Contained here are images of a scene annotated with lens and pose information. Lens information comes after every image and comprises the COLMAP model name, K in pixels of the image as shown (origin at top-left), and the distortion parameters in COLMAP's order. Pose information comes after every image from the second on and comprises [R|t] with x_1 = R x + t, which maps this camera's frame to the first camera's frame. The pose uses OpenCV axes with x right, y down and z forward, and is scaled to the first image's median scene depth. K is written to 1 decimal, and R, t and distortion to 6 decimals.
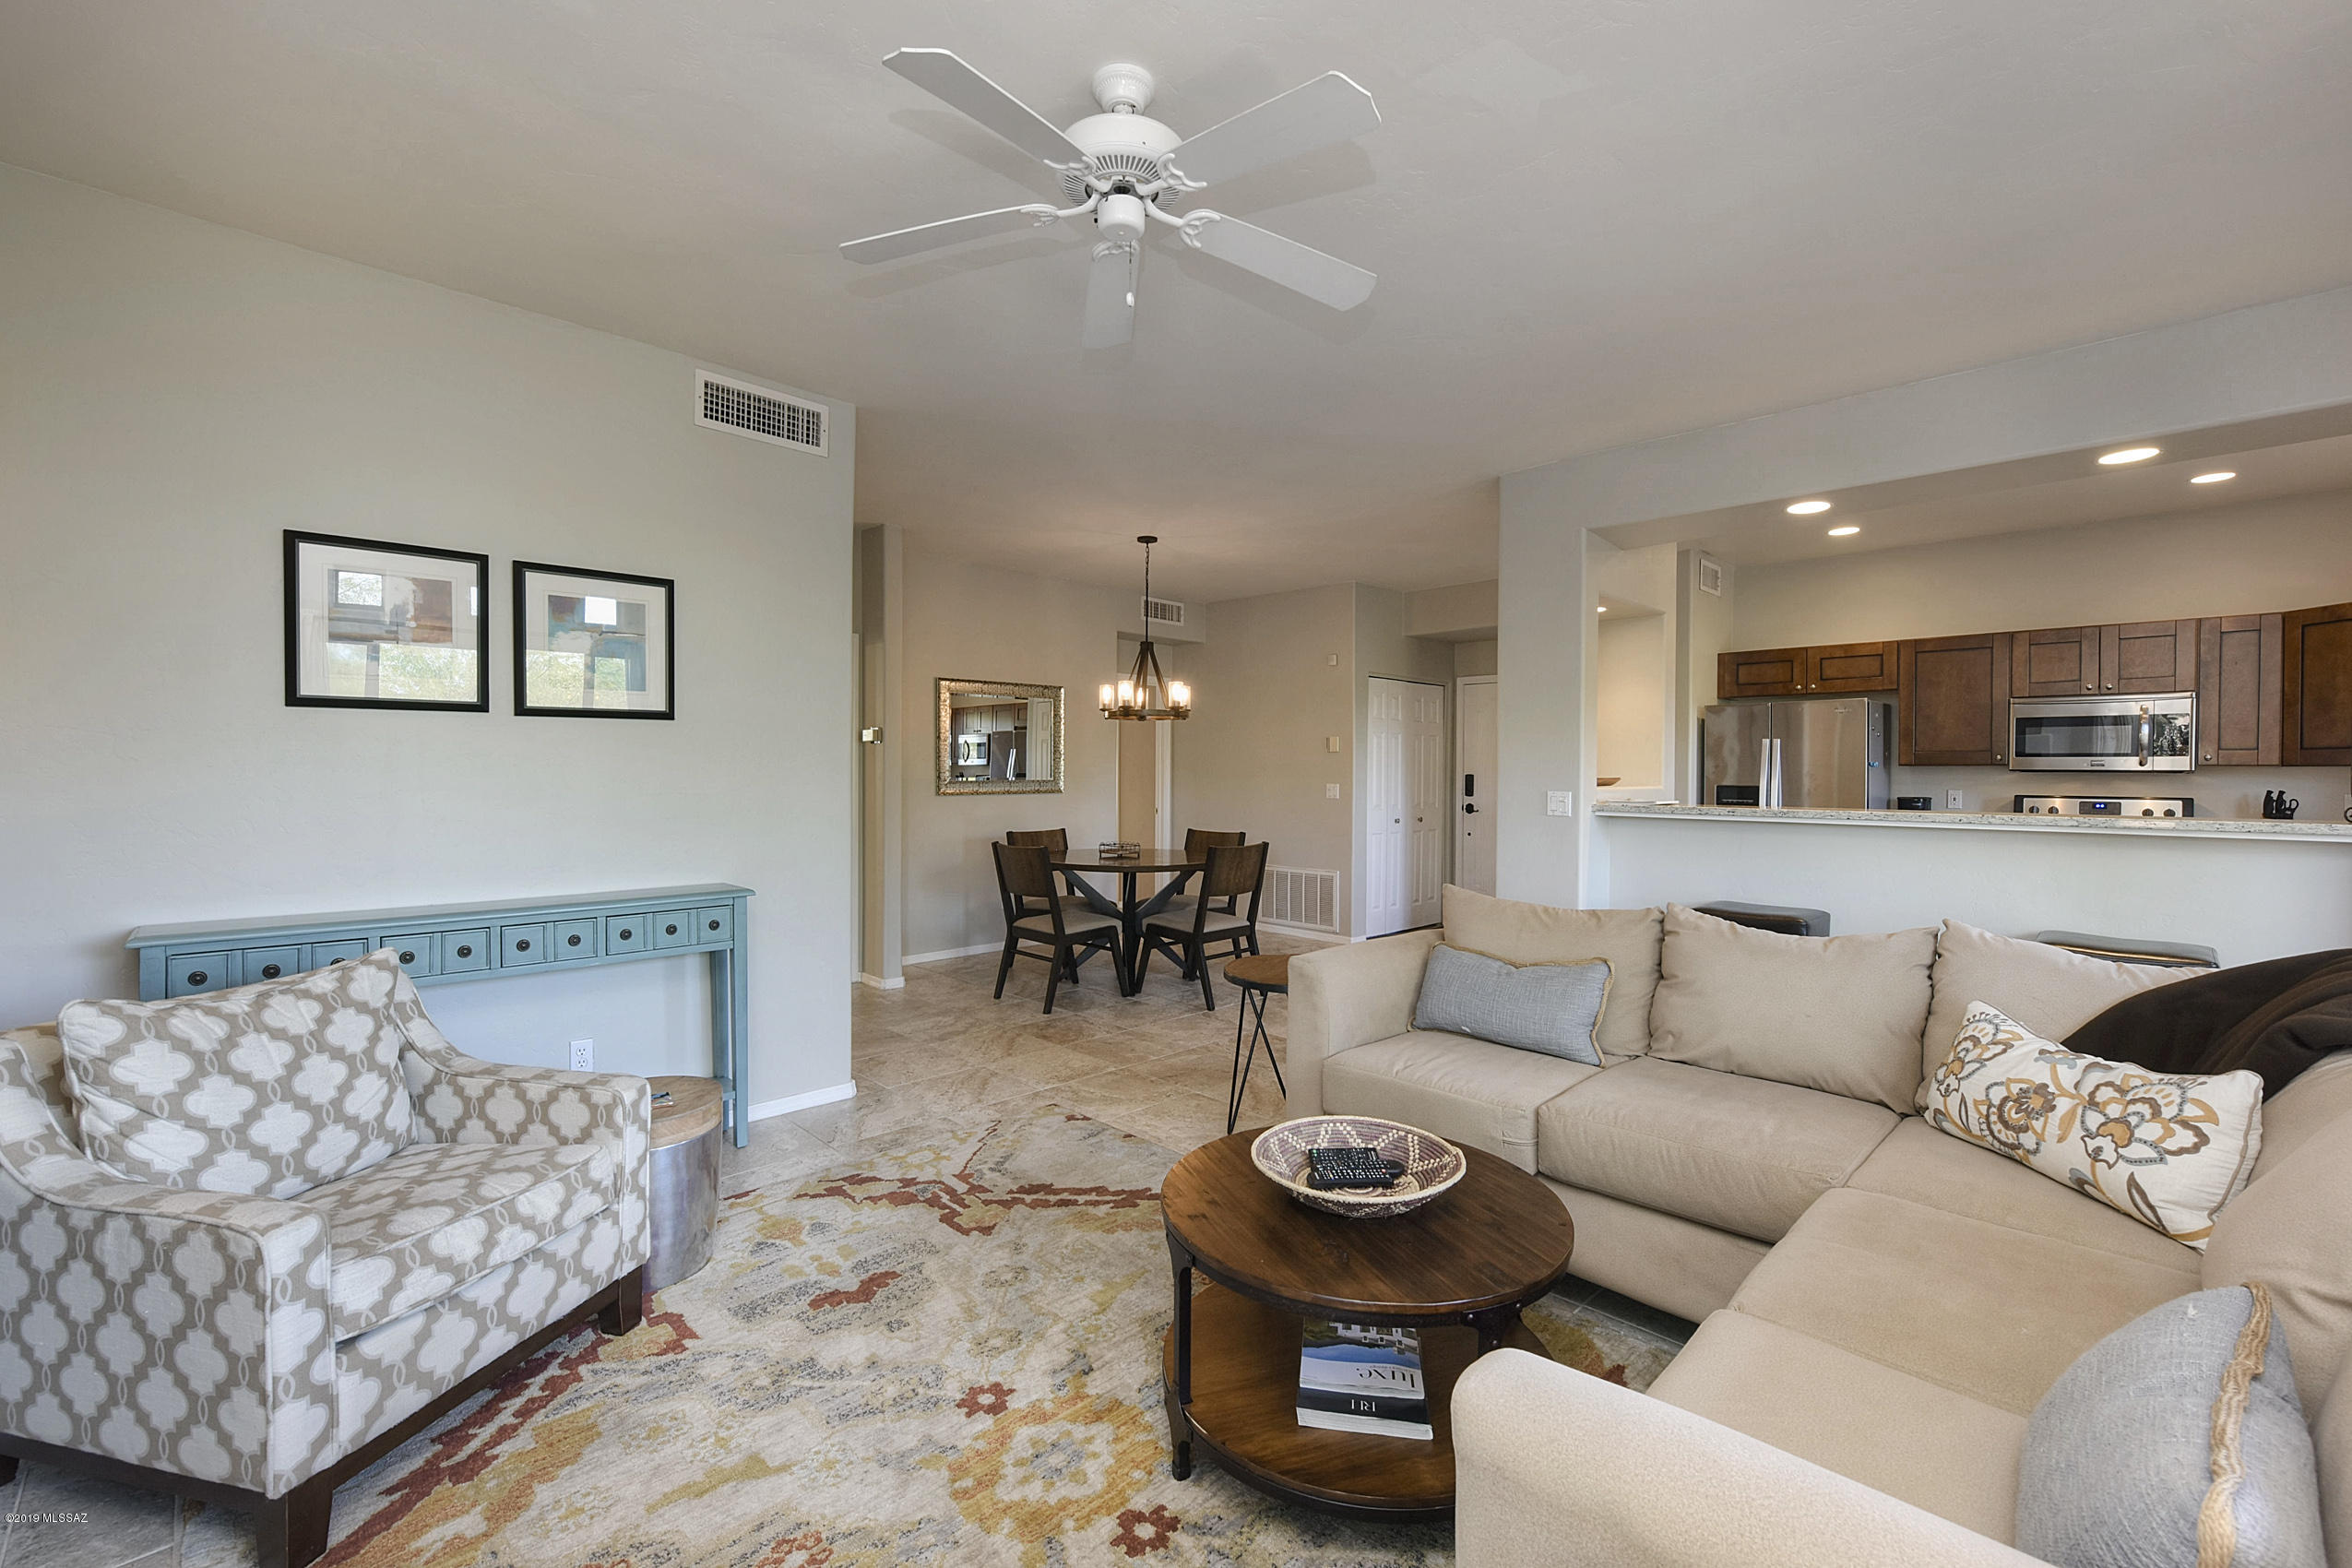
lens RADIAL K [[1016.7, 0, 1176.0], [0, 1016.7, 784.0], [0, 0, 1]] dist [0.009774, 0.000016]
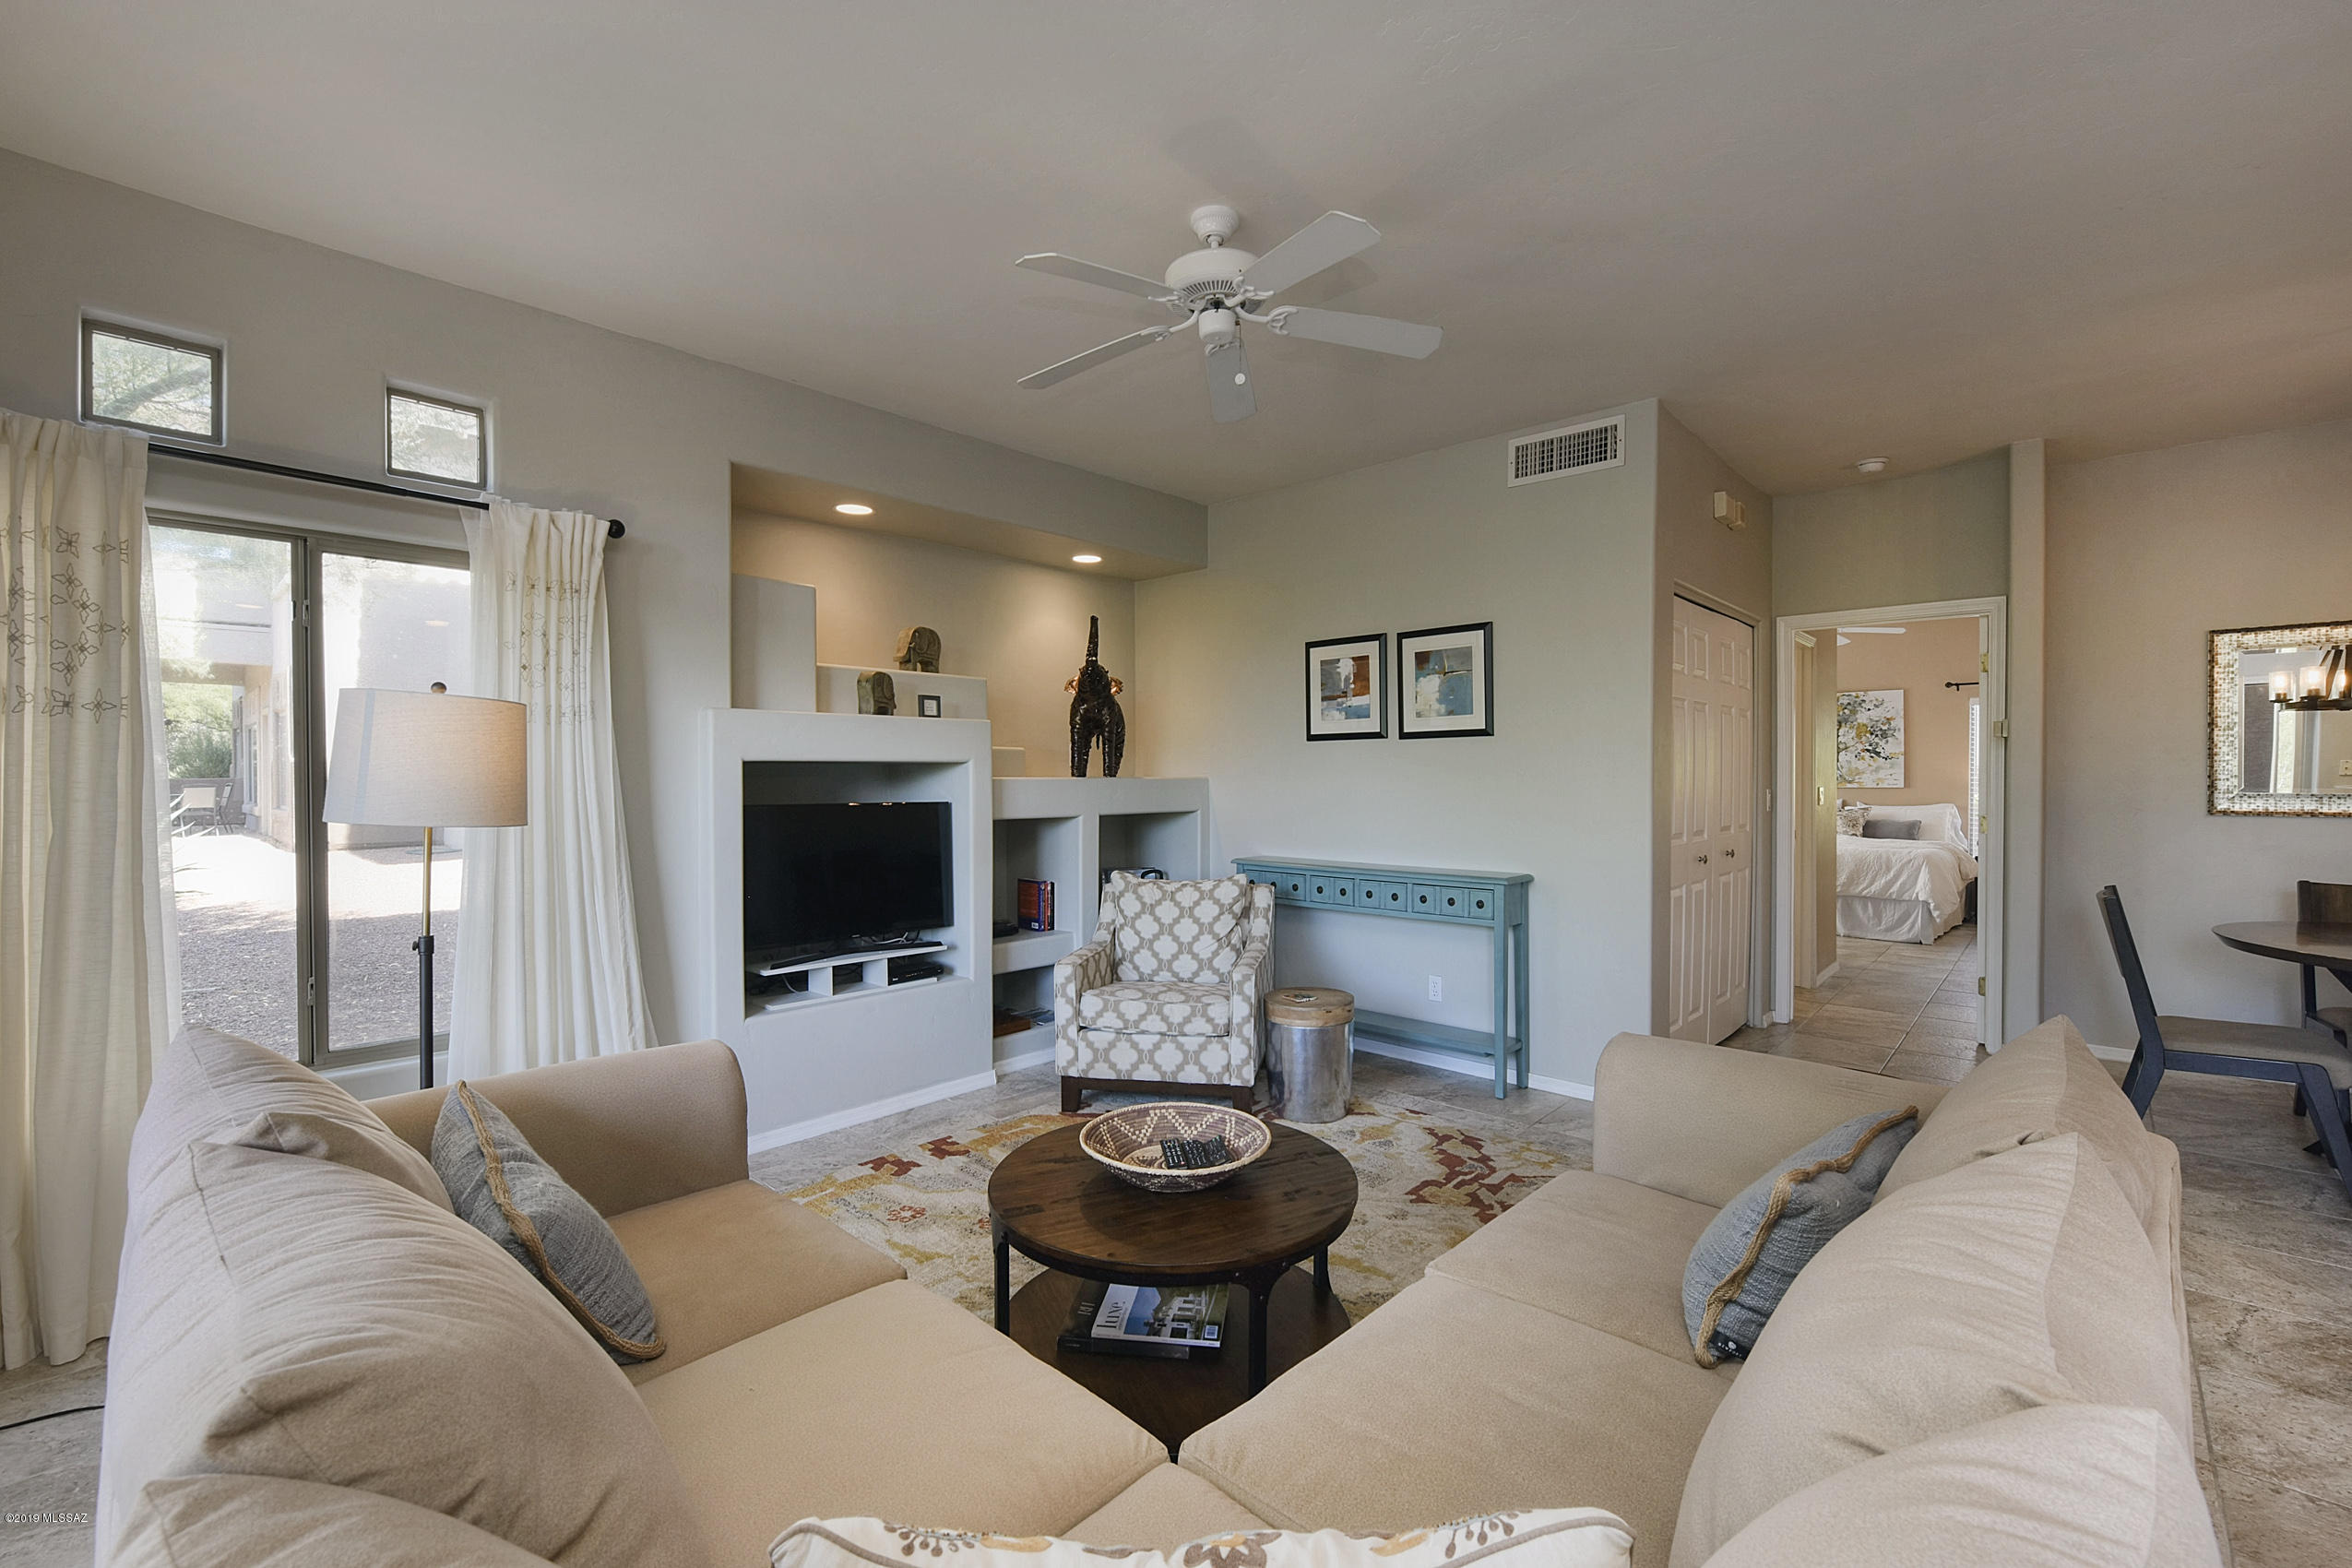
lens RADIAL K [[1016.7, 0, 1176.0], [0, 1016.7, 784.0], [0, 0, 1]] dist [0.009774, 0.000016]
pose [[0.053368, 0.010973, -0.998515, 0.813678], [-0.007654, 0.999915, 0.010580, -0.016715], [0.998546, 0.007078, 0.053447, 0.627642]]
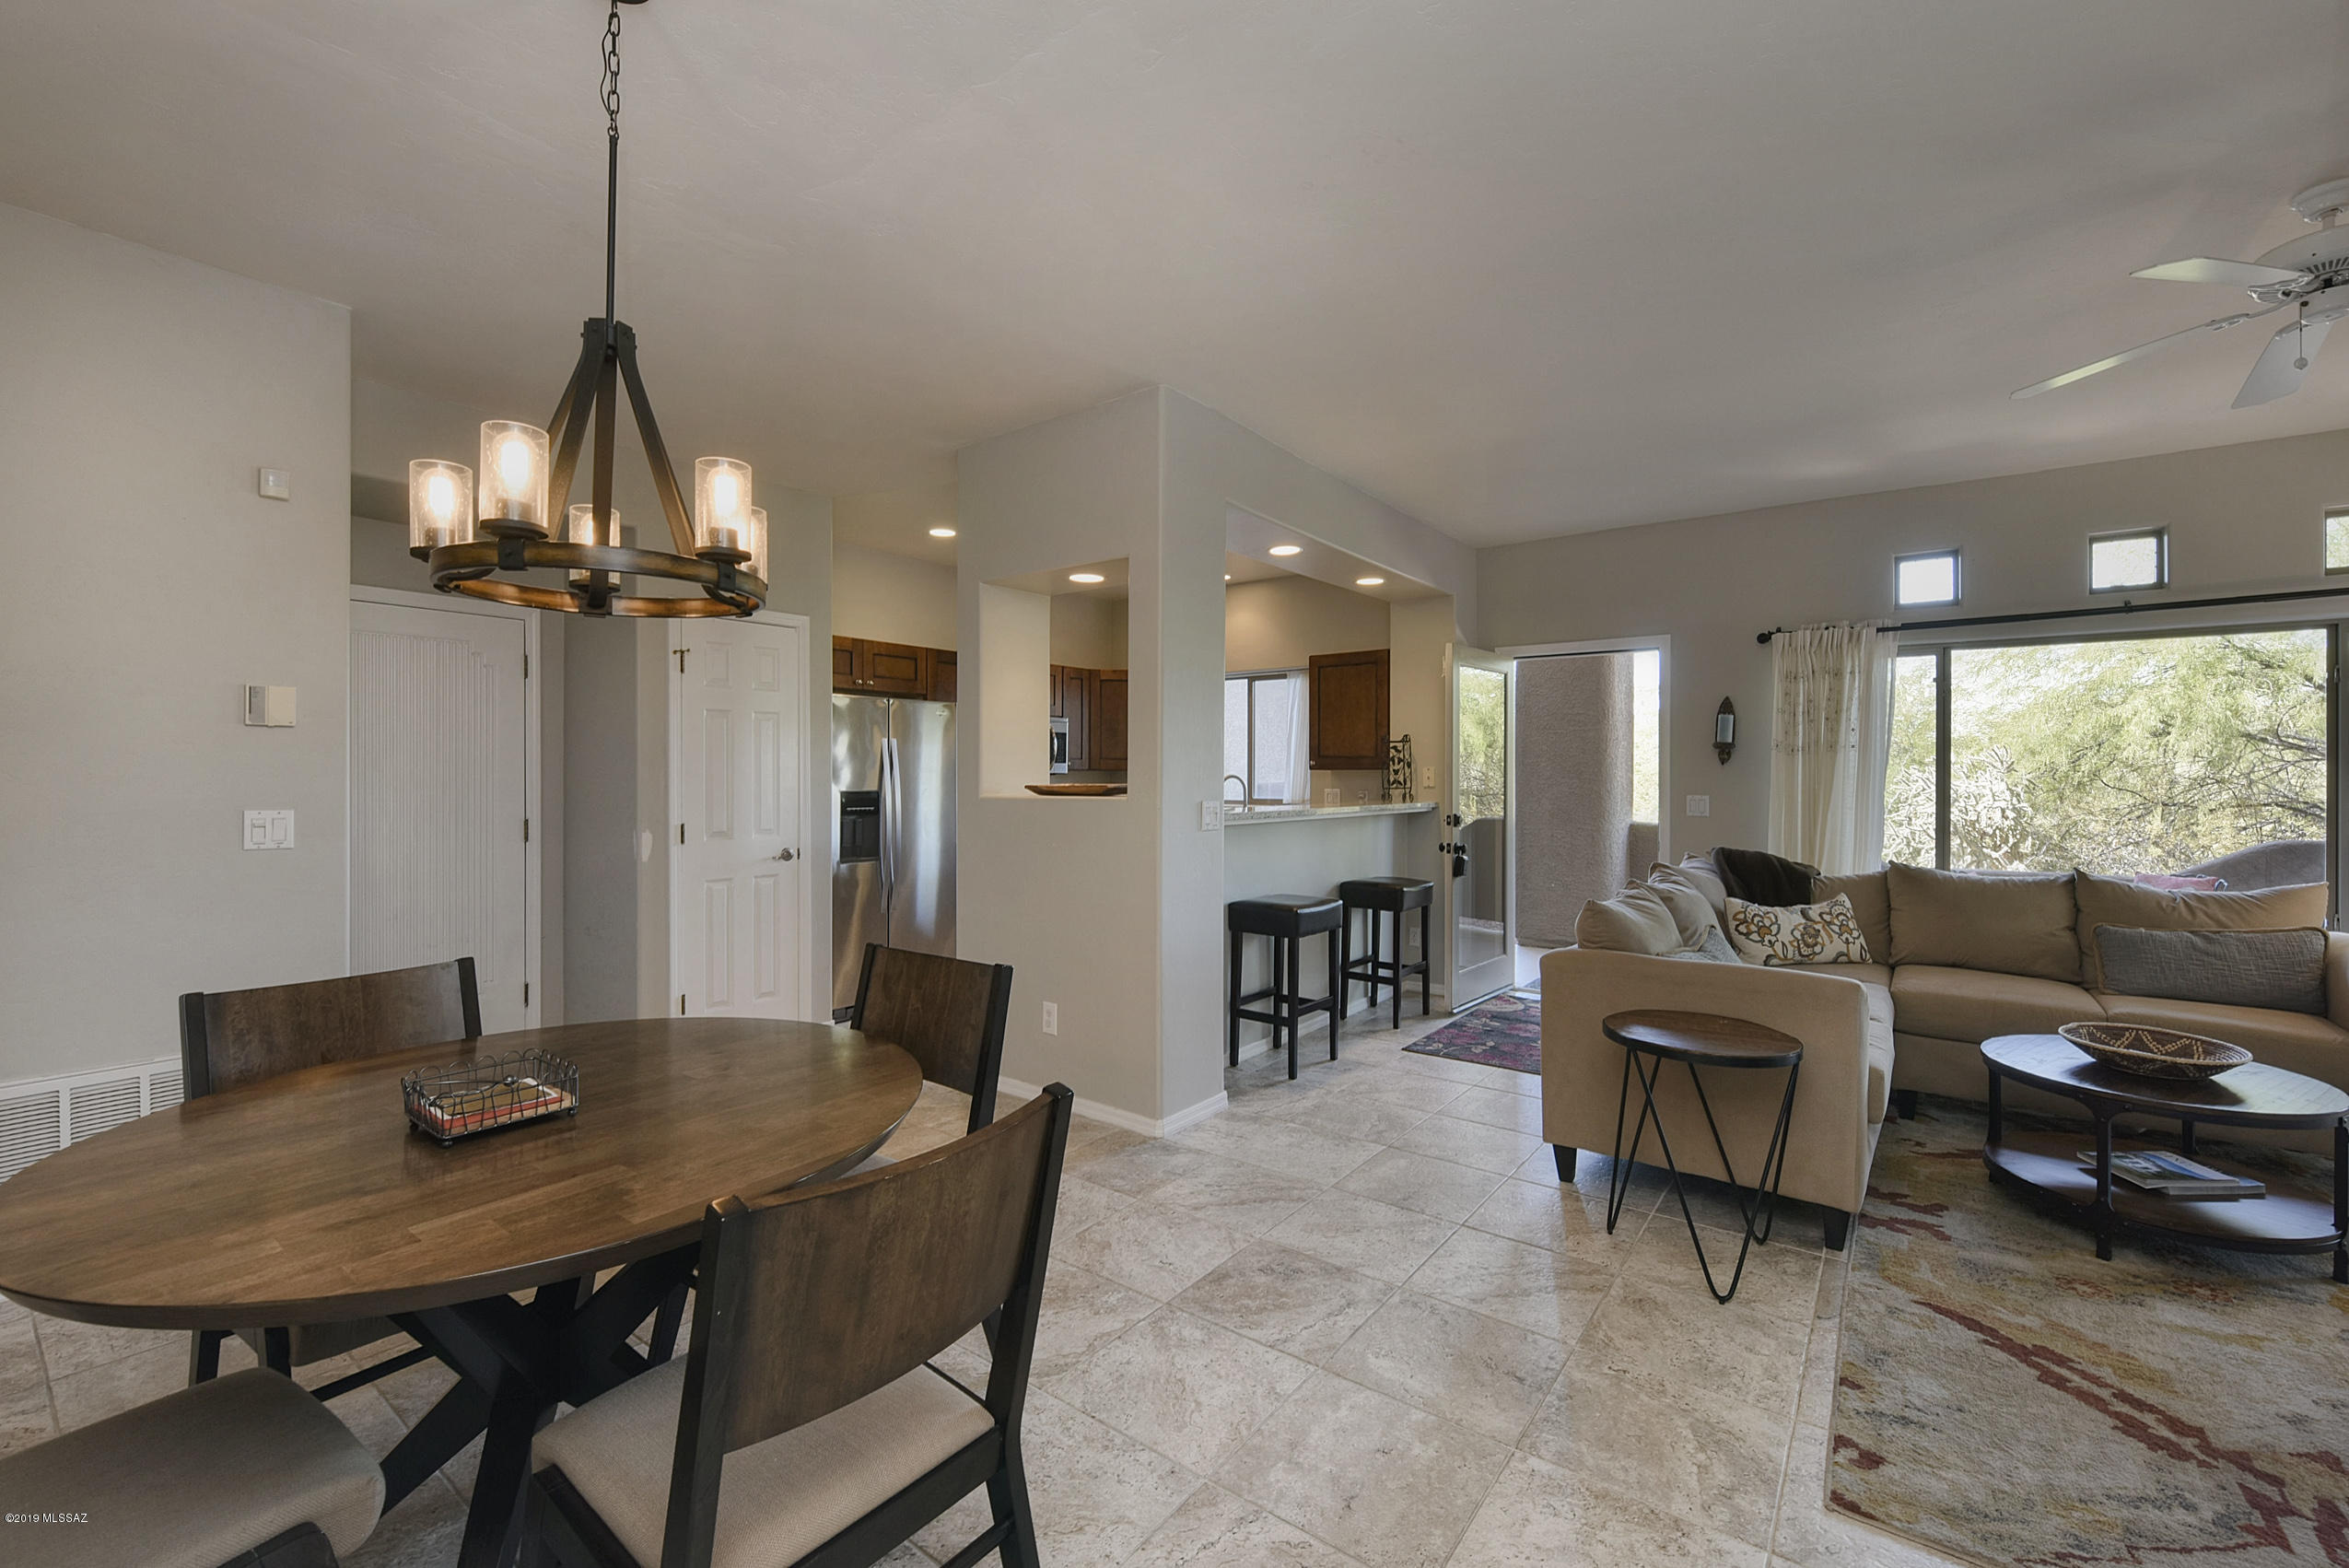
lens RADIAL K [[1001.3, 0, 1178.8], [0, 1001.3, 774.3], [0, 0, 1]] dist [-0.002212, -0.003079]
pose [[-0.179823, -0.004321, 0.983690, -0.643543], [0.006846, 0.999961, 0.005644, -0.028021], [-0.983675, 0.007750, -0.179786, 1.725555]]
